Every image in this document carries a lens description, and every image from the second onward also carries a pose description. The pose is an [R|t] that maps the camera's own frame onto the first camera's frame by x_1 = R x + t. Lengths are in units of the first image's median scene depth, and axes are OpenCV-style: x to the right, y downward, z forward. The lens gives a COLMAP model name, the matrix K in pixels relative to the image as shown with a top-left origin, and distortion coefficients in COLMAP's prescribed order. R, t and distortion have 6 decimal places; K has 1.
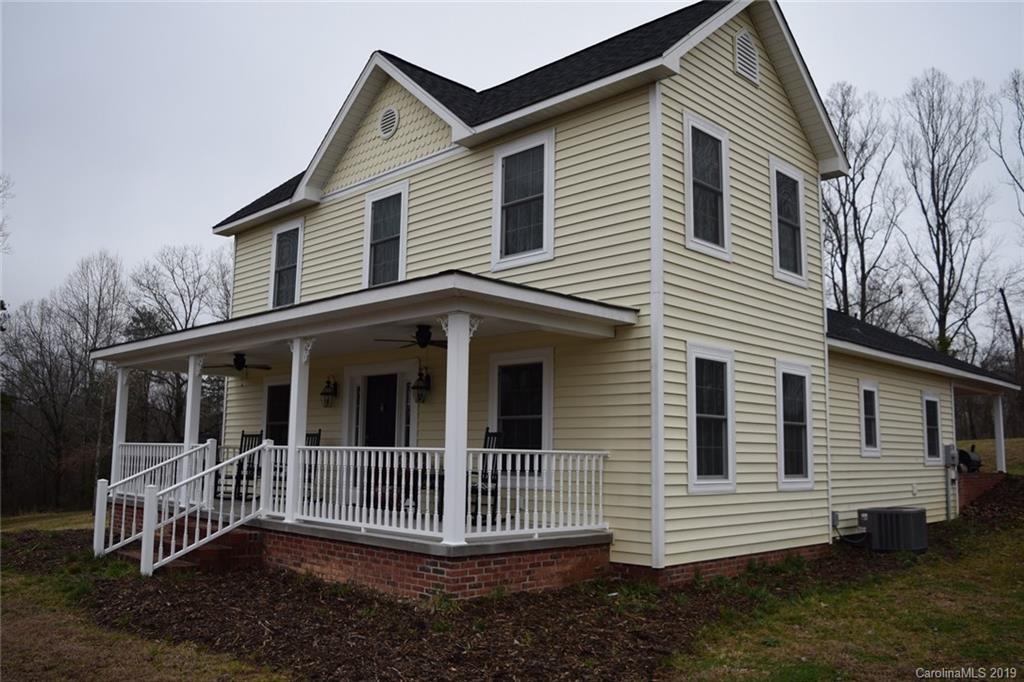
lens RADIAL K [[838.2, 0, 512.0], [0, 838.2, 341.0], [0, 0, 1]] dist [-0.074560, 0.001918]
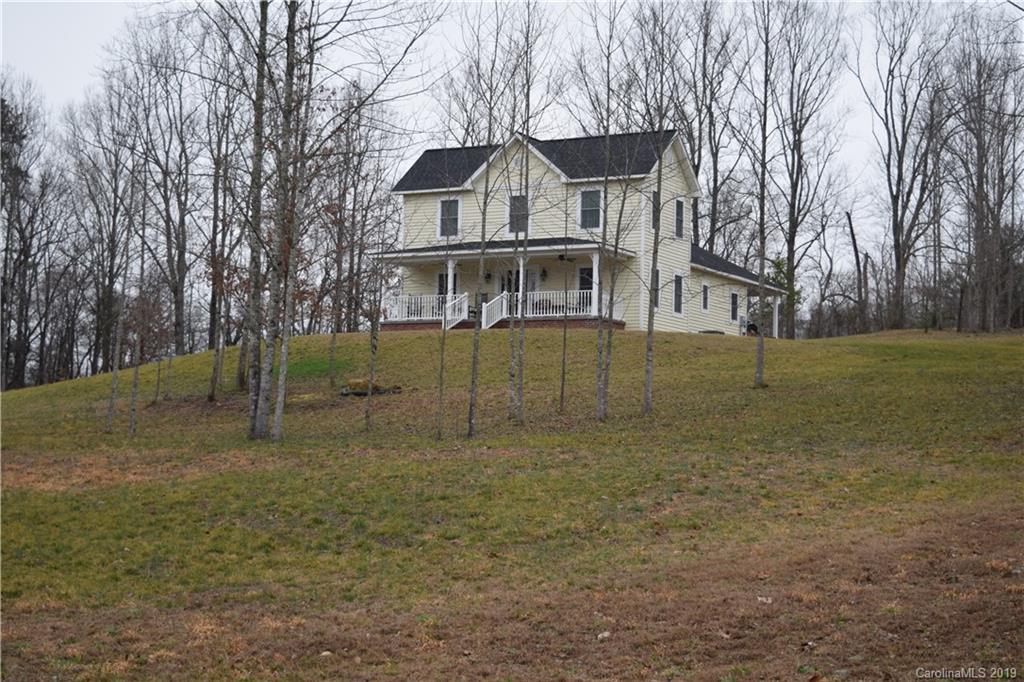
lens RADIAL K [[1656.1, 0, 512.0], [0, 1656.1, 341.0], [0, 0, 1]] dist [0.024707, 0.015482]
pose [[0.960926, 0.027409, 0.275444, -0.316926], [-0.044853, 0.997353, 0.057232, -0.006189], [-0.273146, -0.067350, 0.959612, -0.770660]]
